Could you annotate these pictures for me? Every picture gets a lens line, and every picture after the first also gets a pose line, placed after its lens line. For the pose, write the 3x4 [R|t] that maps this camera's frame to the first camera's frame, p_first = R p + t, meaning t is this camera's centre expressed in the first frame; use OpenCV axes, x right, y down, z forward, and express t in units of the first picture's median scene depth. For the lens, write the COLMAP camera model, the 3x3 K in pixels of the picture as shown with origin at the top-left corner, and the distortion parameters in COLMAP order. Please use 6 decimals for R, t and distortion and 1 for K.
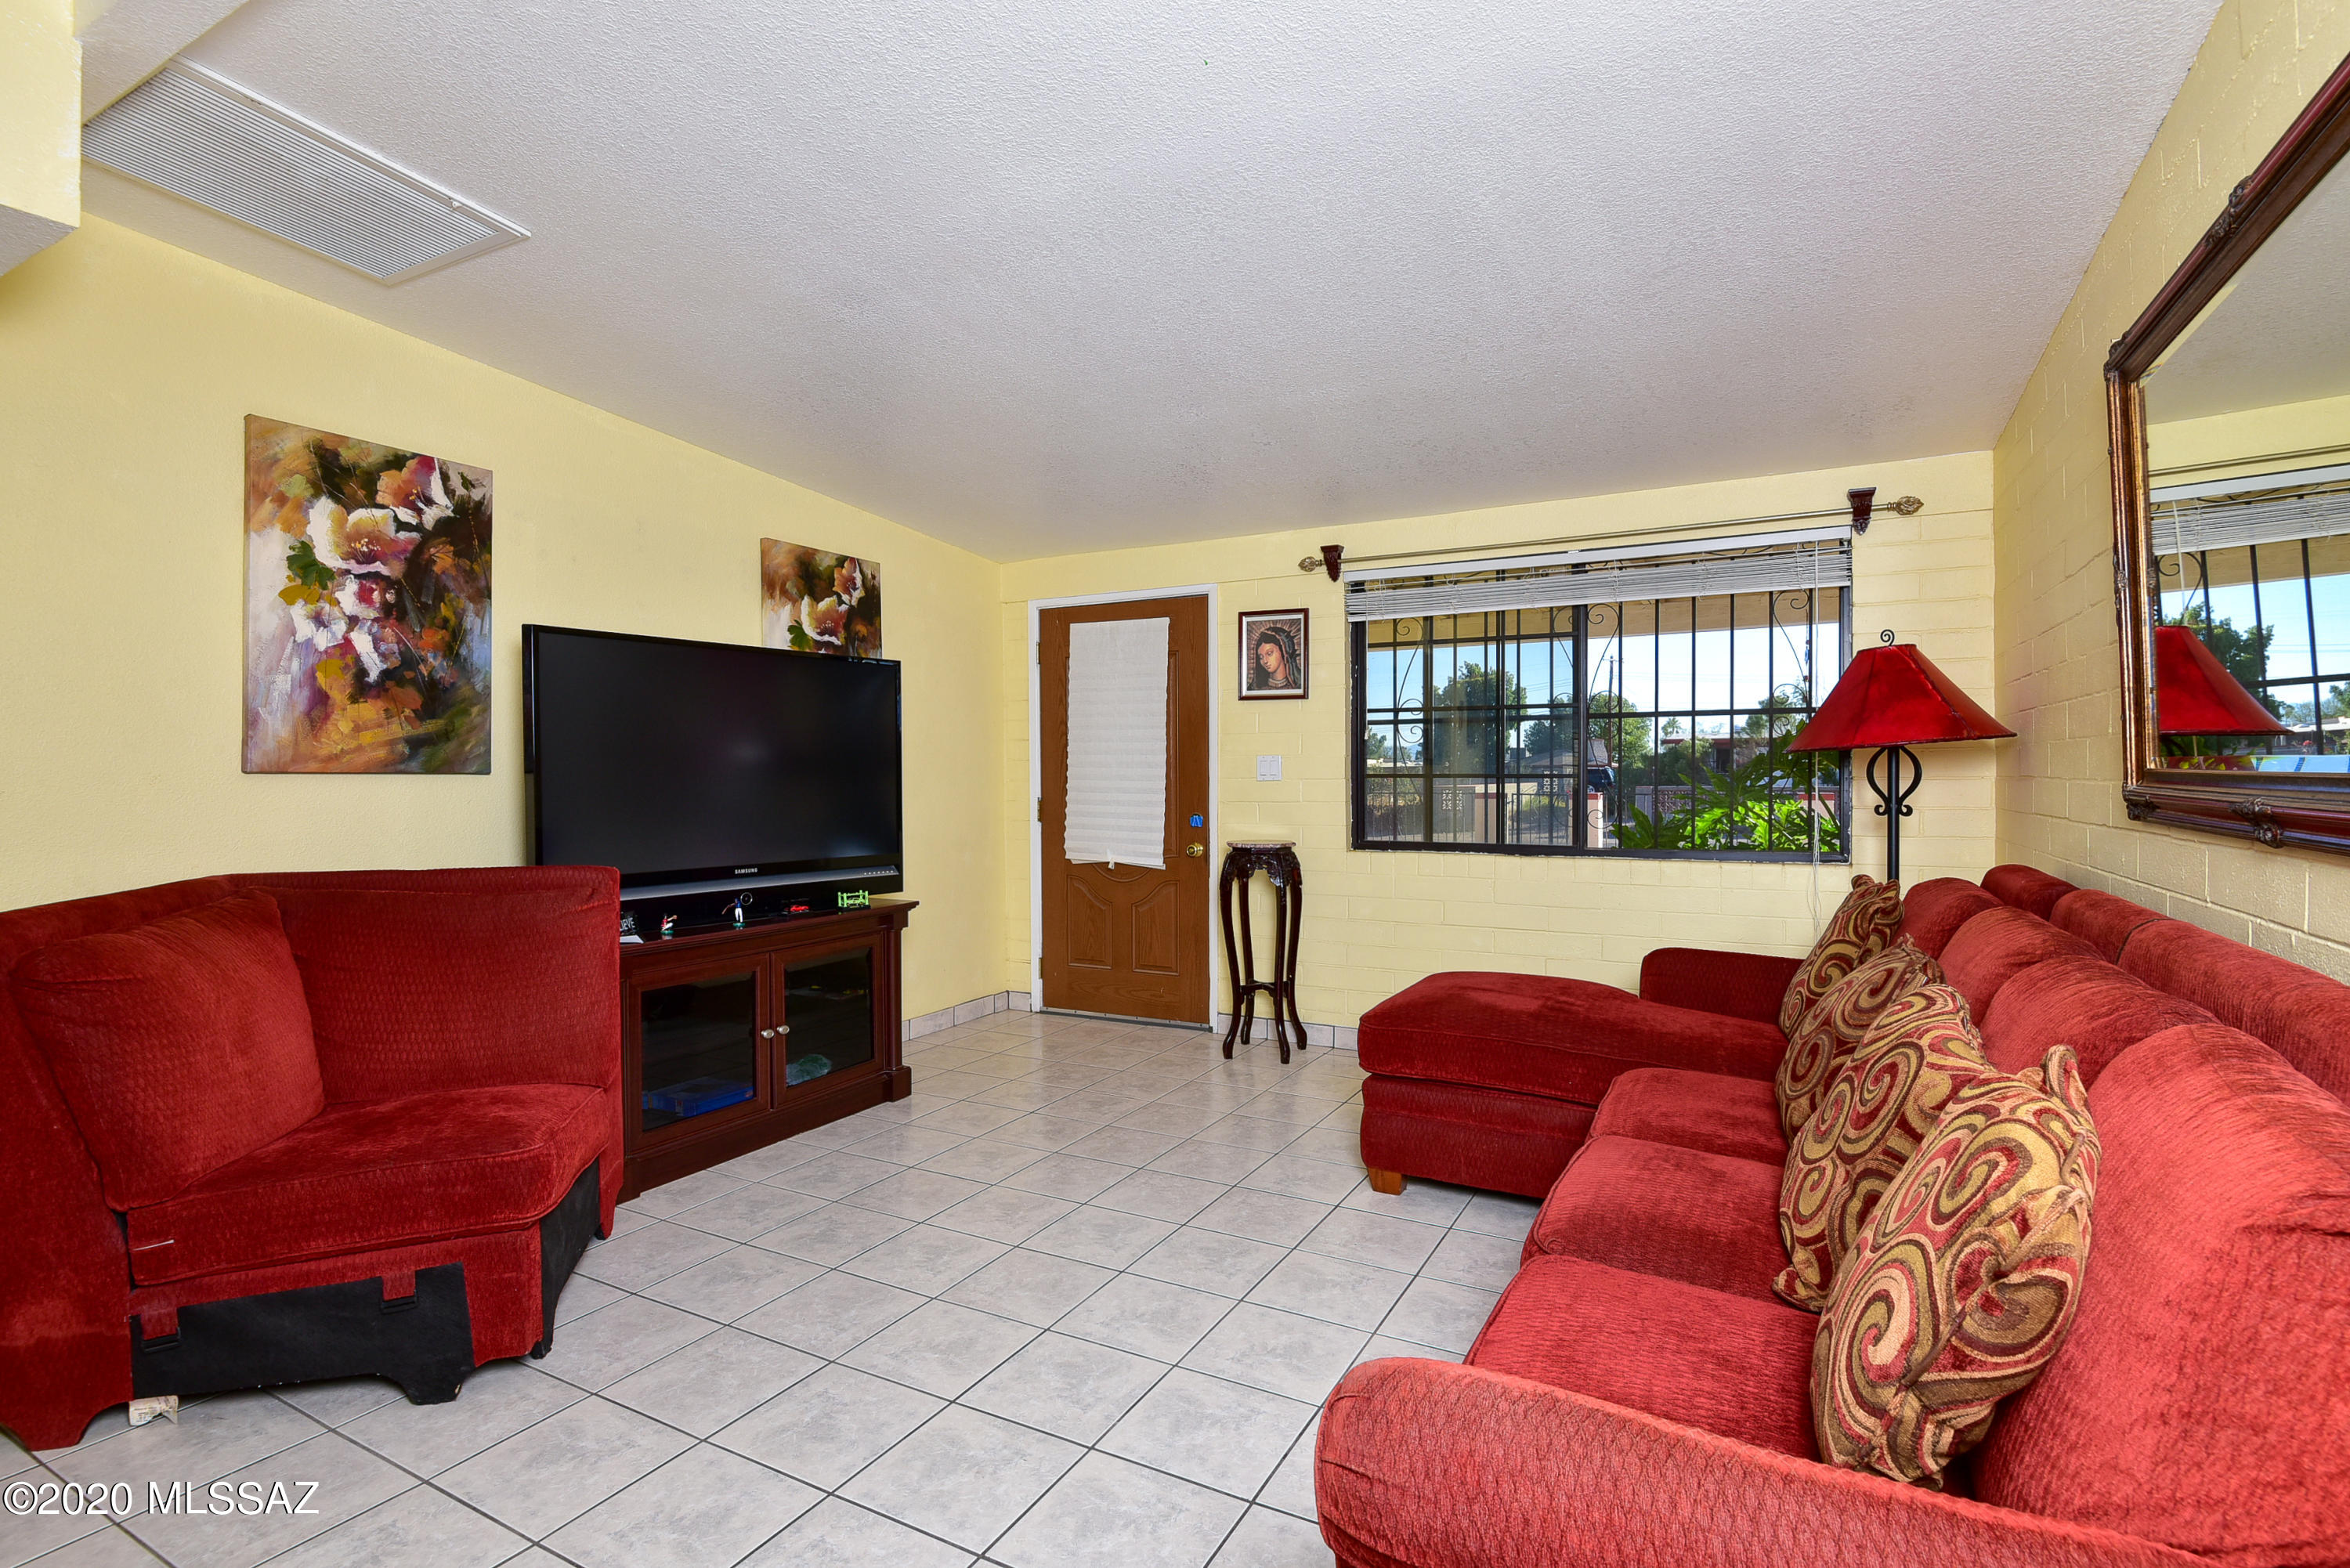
lens RADIAL K [[1081.4, 0, 1175.0], [0, 1081.4, 784.0], [0, 0, 1]] dist [0.000550, -0.012498]
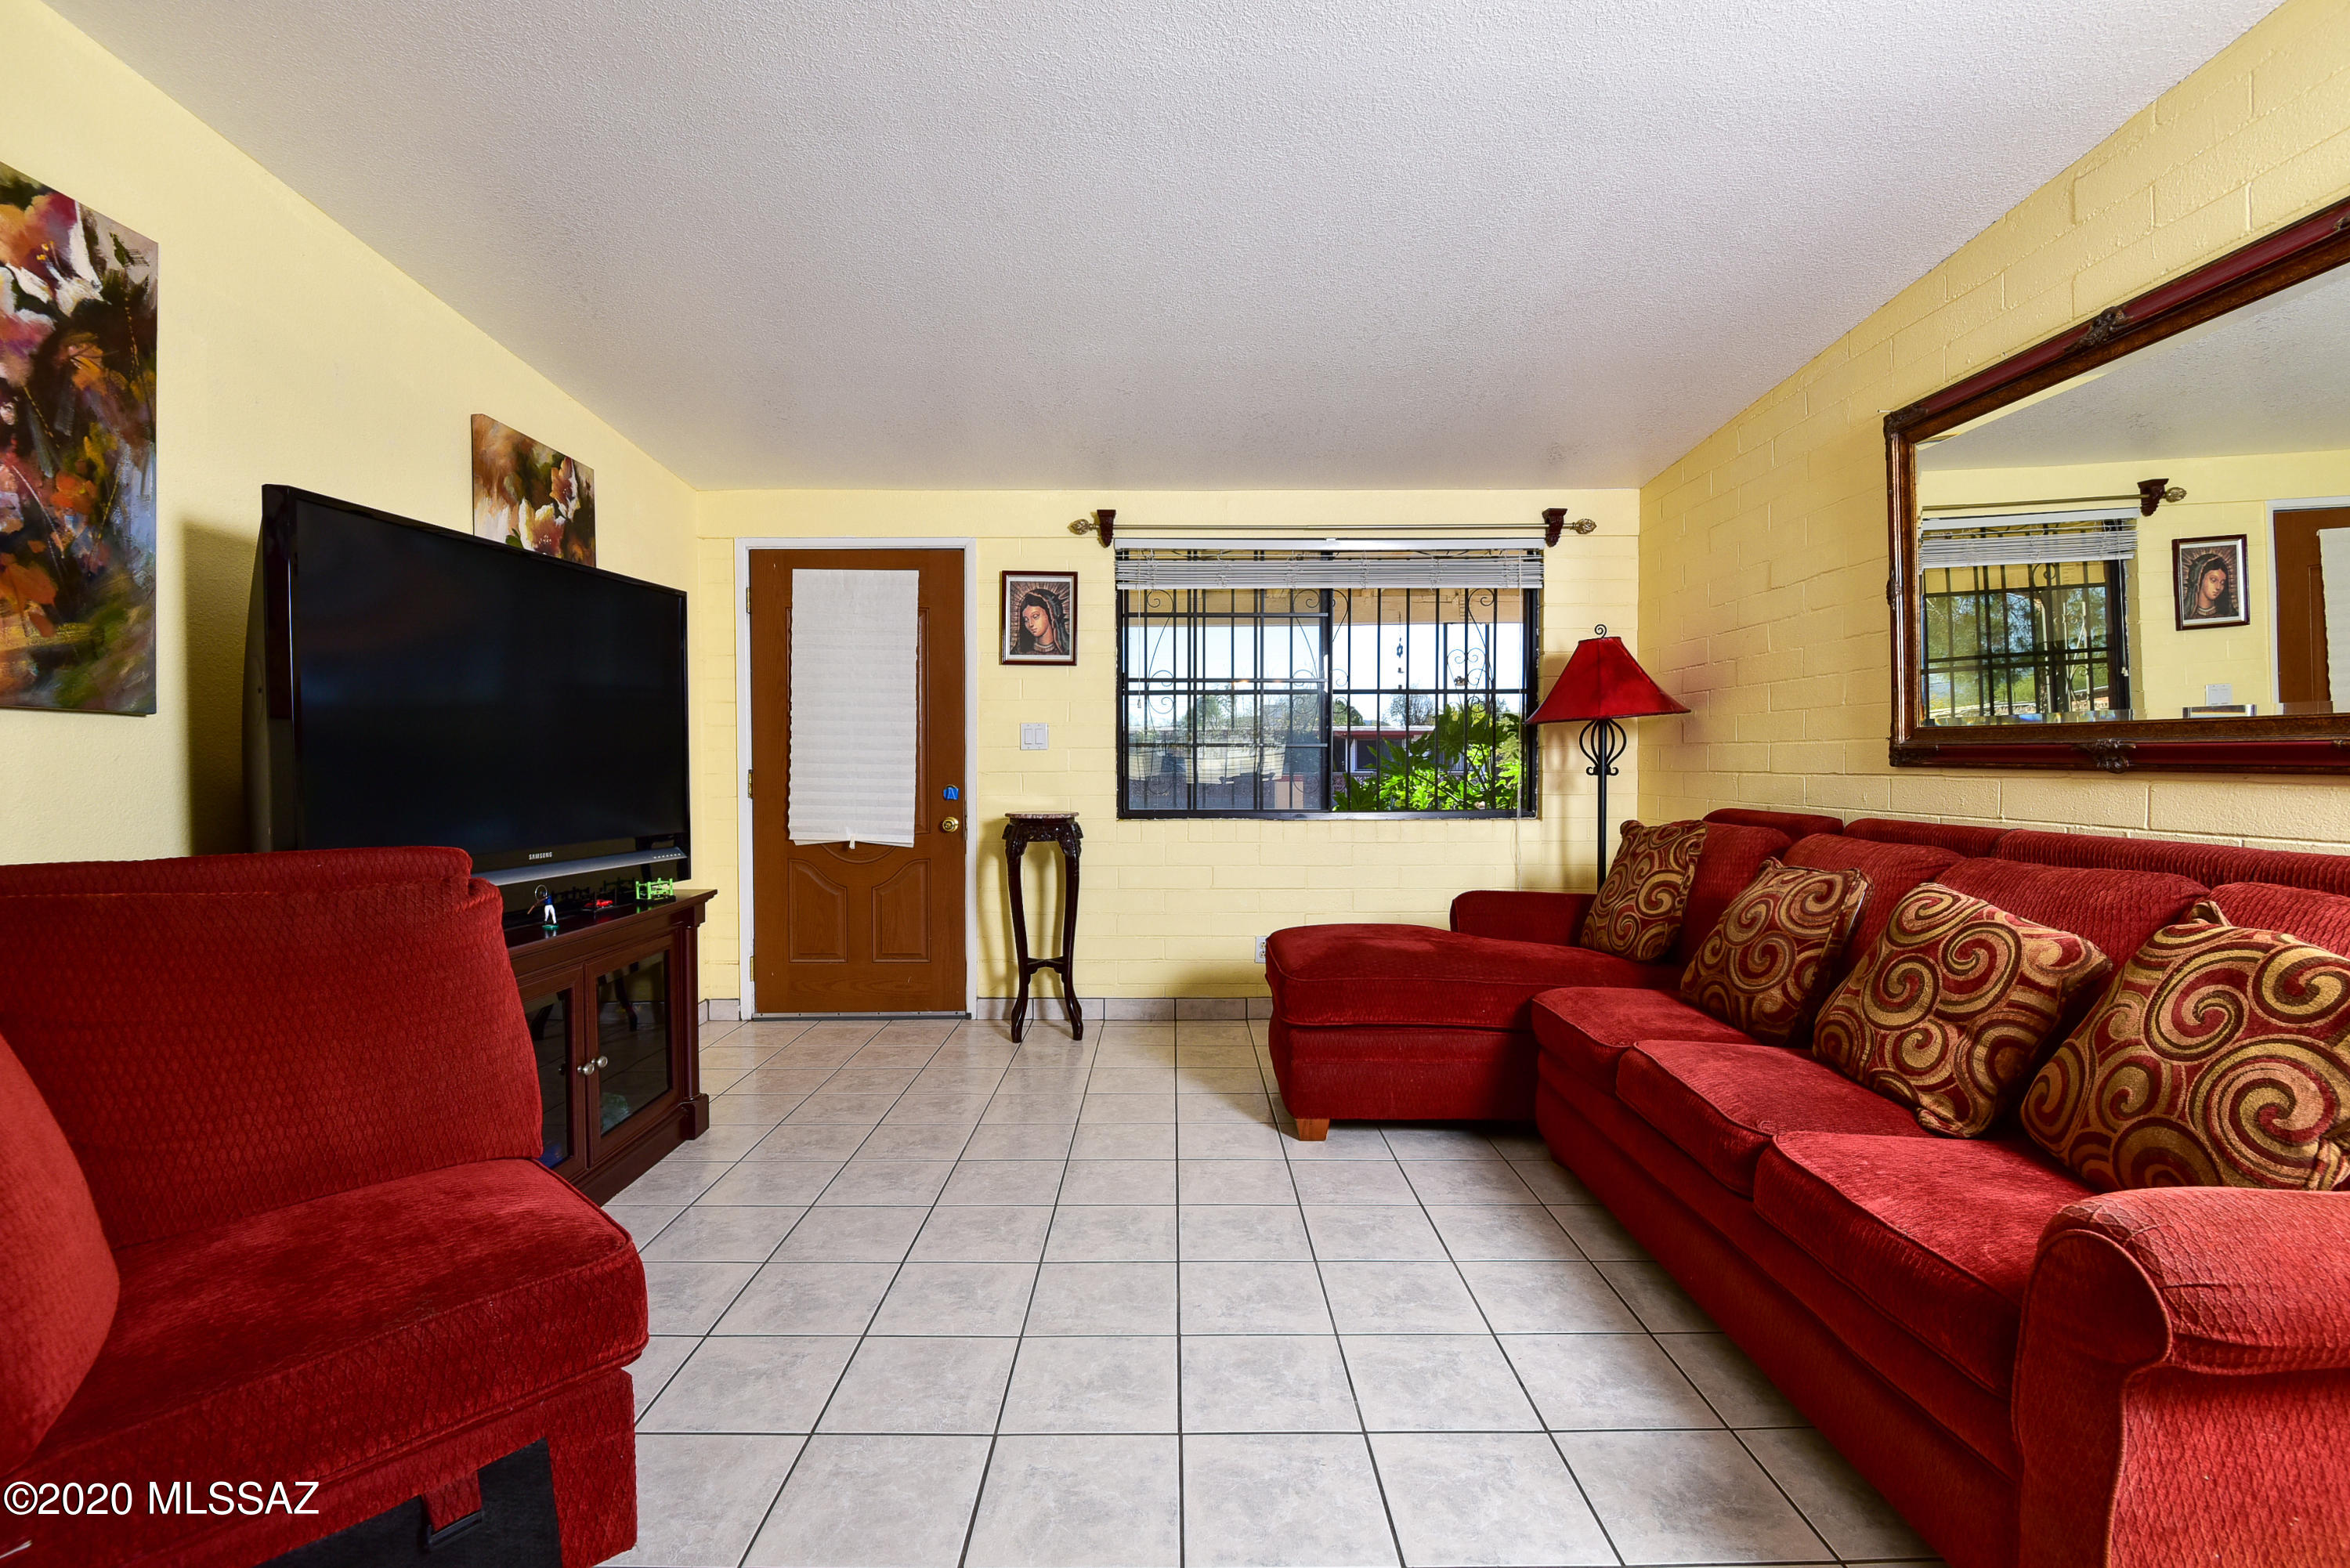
lens RADIAL K [[1077.9, 0, 1161.2], [0, 1077.9, 783.0], [0, 0, 1]] dist [-0.016699, -0.001633]
pose [[0.883189, -0.007803, 0.468953, -0.414966], [0.003539, 0.999944, 0.009972, 0.027666], [-0.469005, -0.007148, 0.883167, 0.168621]]
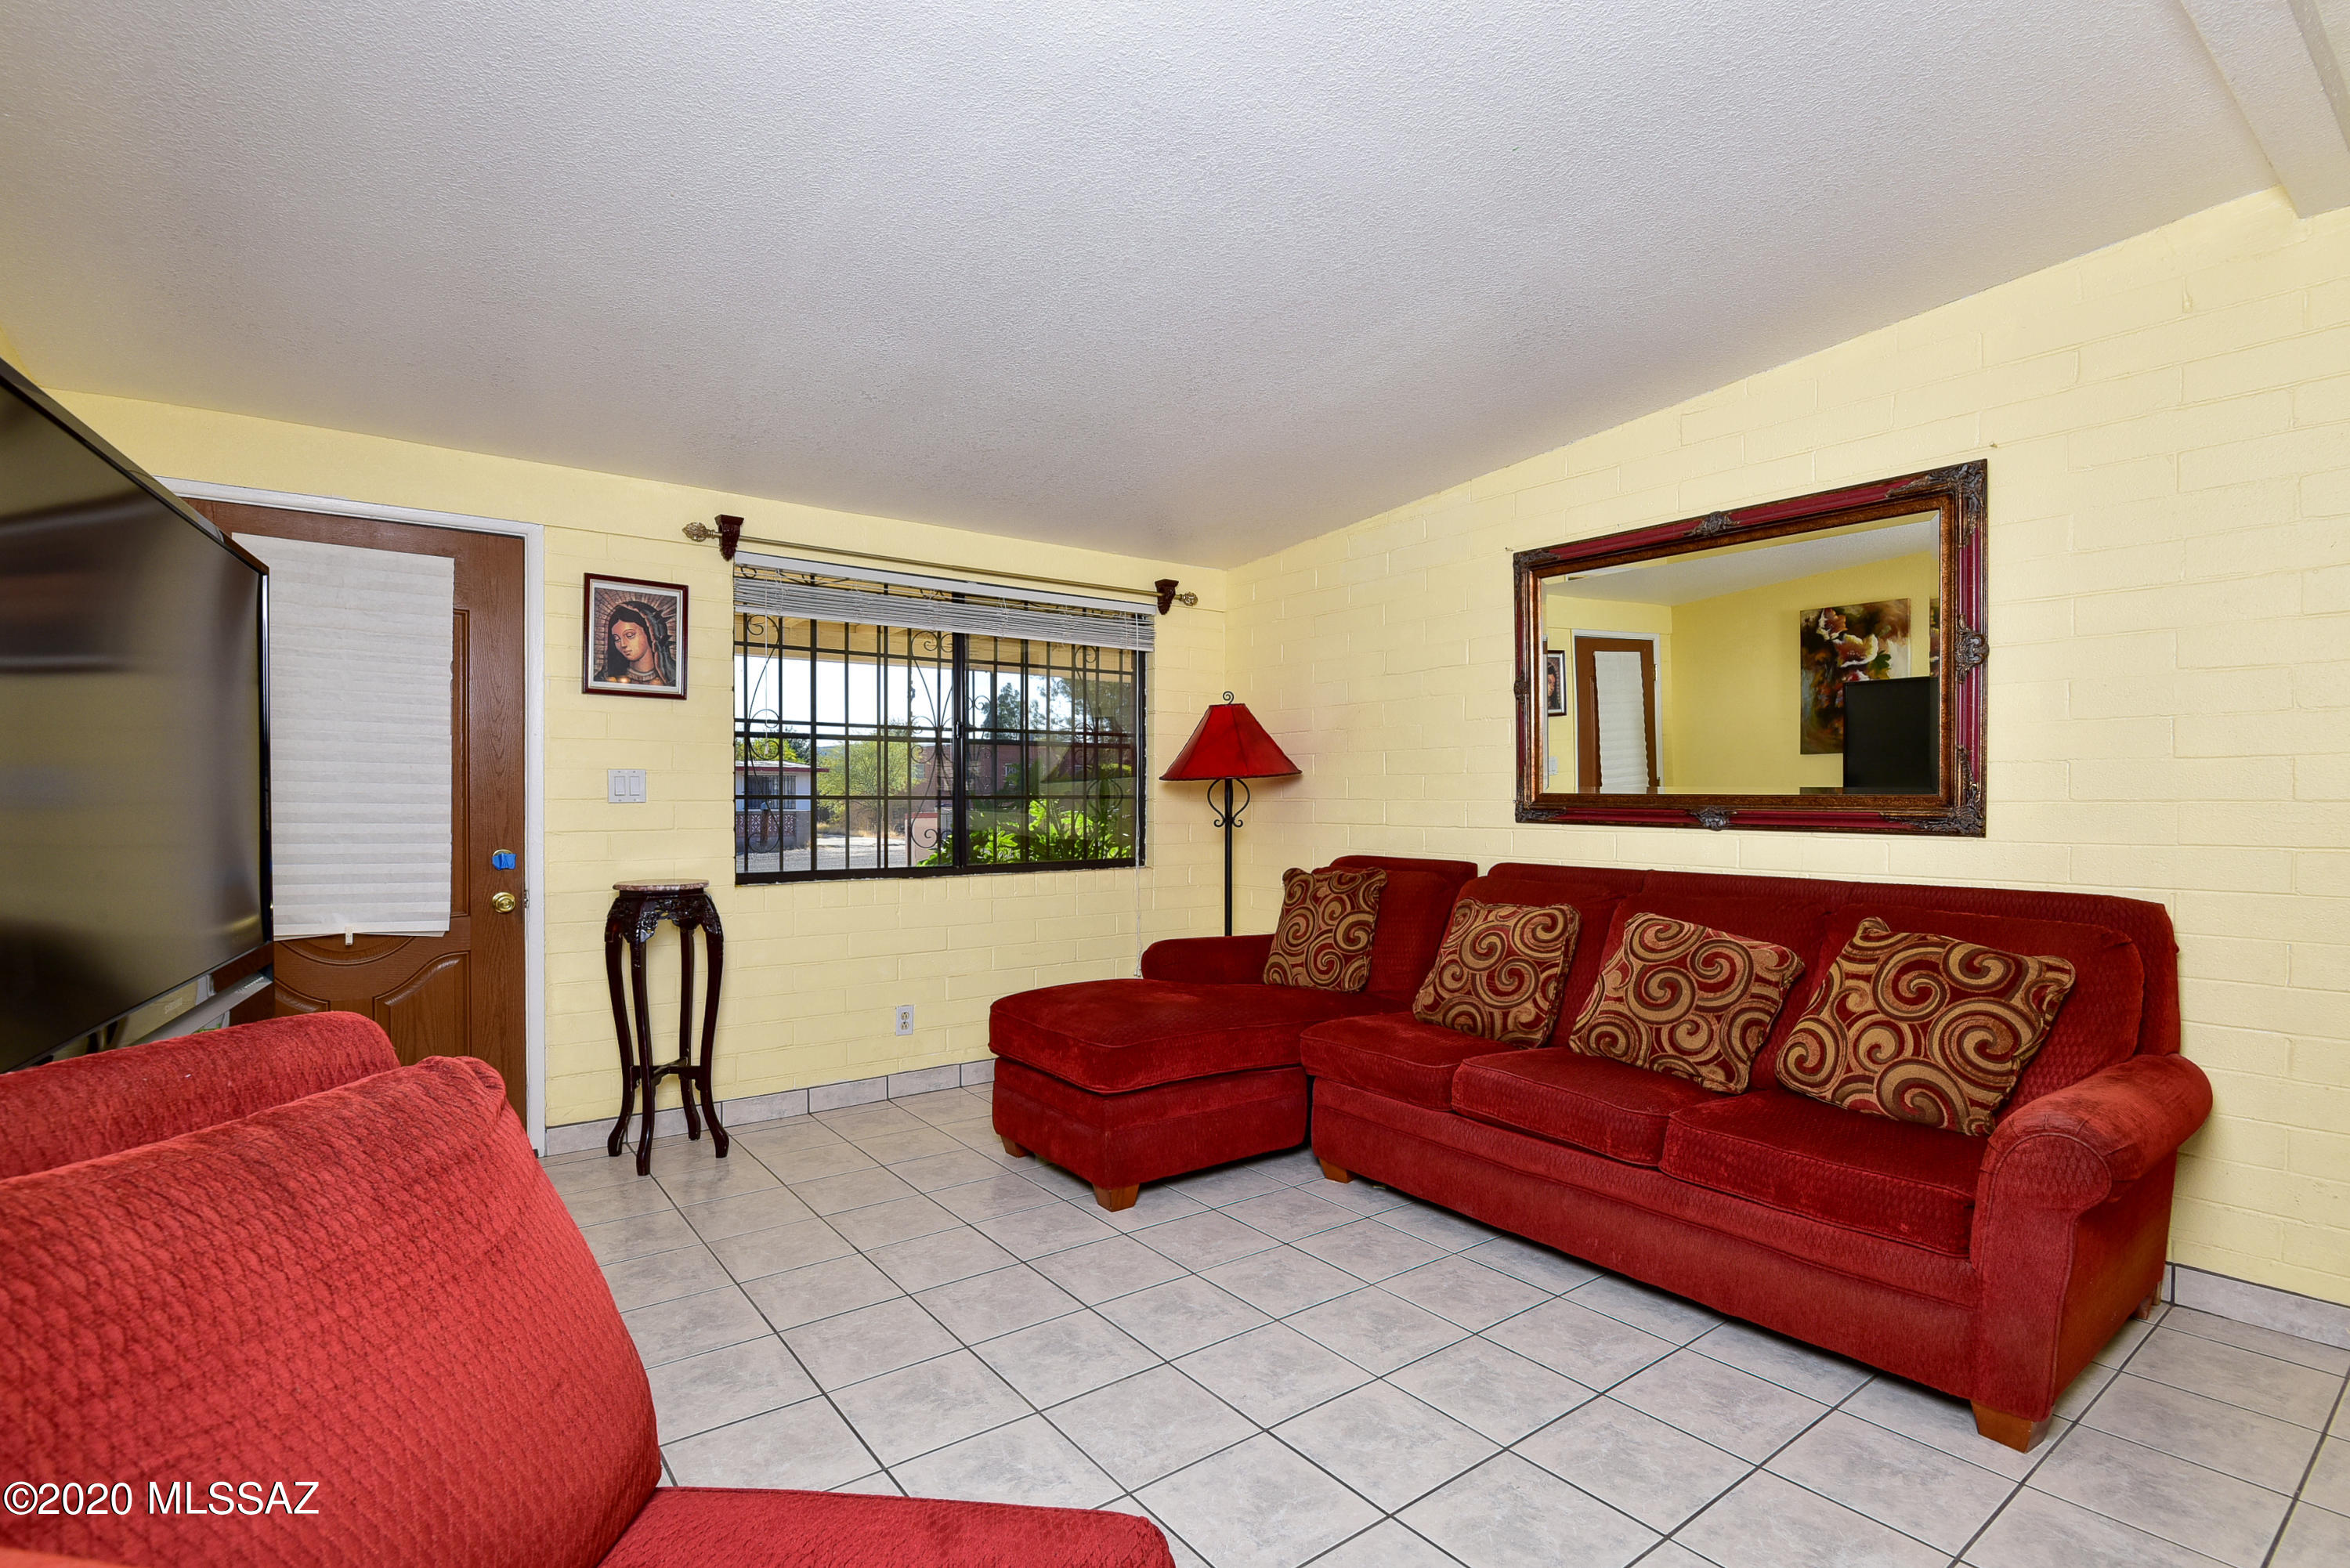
lens RADIAL K [[1087.2, 0, 1227.0], [0, 1087.2, 807.8], [0, 0, 1]] dist [0.000630, -0.012703]
pose [[0.422938, -0.003701, 0.906151, -0.677461], [0.006910, 0.999976, 0.000859, 0.004659], [-0.906133, 0.005898, 0.422953, 0.471558]]
